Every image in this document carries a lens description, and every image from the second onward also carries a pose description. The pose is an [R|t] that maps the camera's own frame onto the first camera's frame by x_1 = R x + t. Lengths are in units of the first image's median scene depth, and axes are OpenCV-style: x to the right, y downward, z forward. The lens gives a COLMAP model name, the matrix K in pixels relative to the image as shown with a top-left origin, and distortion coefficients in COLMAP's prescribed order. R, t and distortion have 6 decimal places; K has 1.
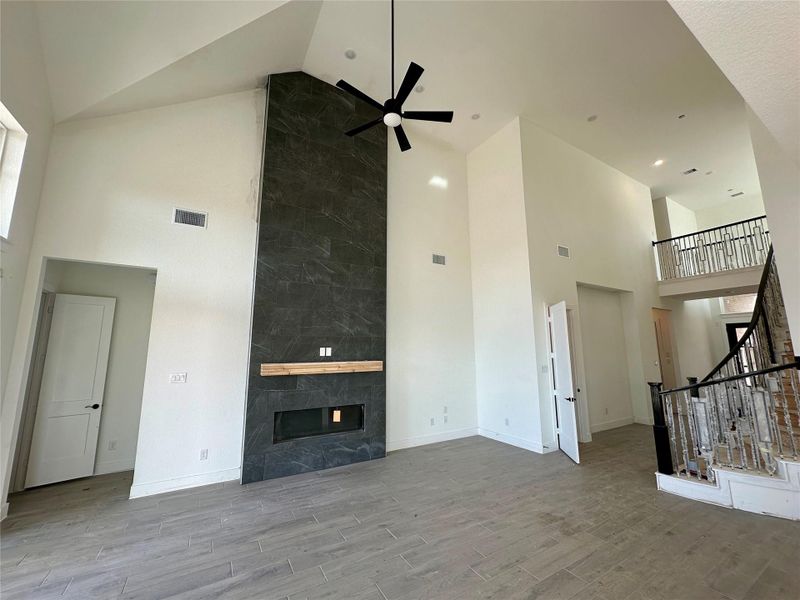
lens RADIAL K [[318.7, 0, 400.0], [0, 318.7, 300.0], [0, 0, 1]] dist [-0.001883, 0.000281]
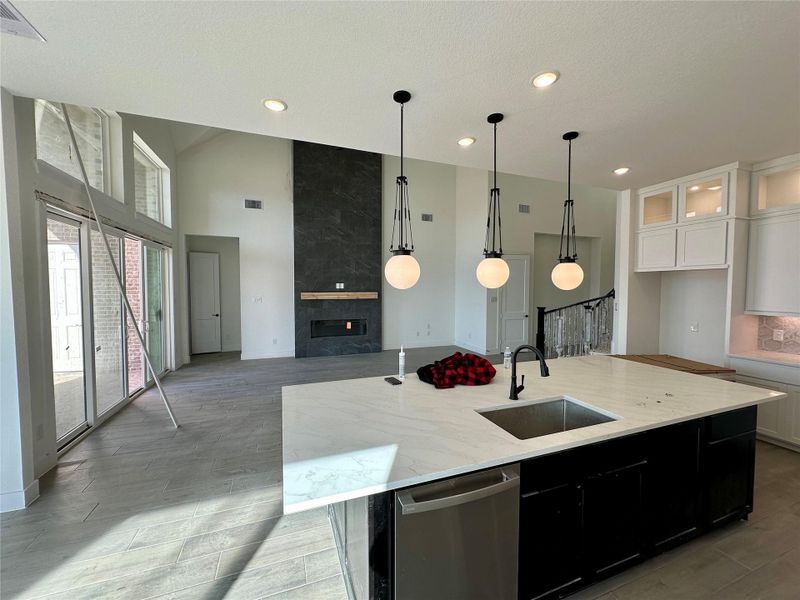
lens RADIAL K [[318.7, 0, 400.0], [0, 318.7, 300.0], [0, 0, 1]] dist [-0.001883, 0.000281]
pose [[0.984523, 0.013804, -0.174713, 0.334816], [0.020937, 0.980491, 0.195448, -0.071073], [0.174003, -0.196080, 0.965026, -0.483447]]
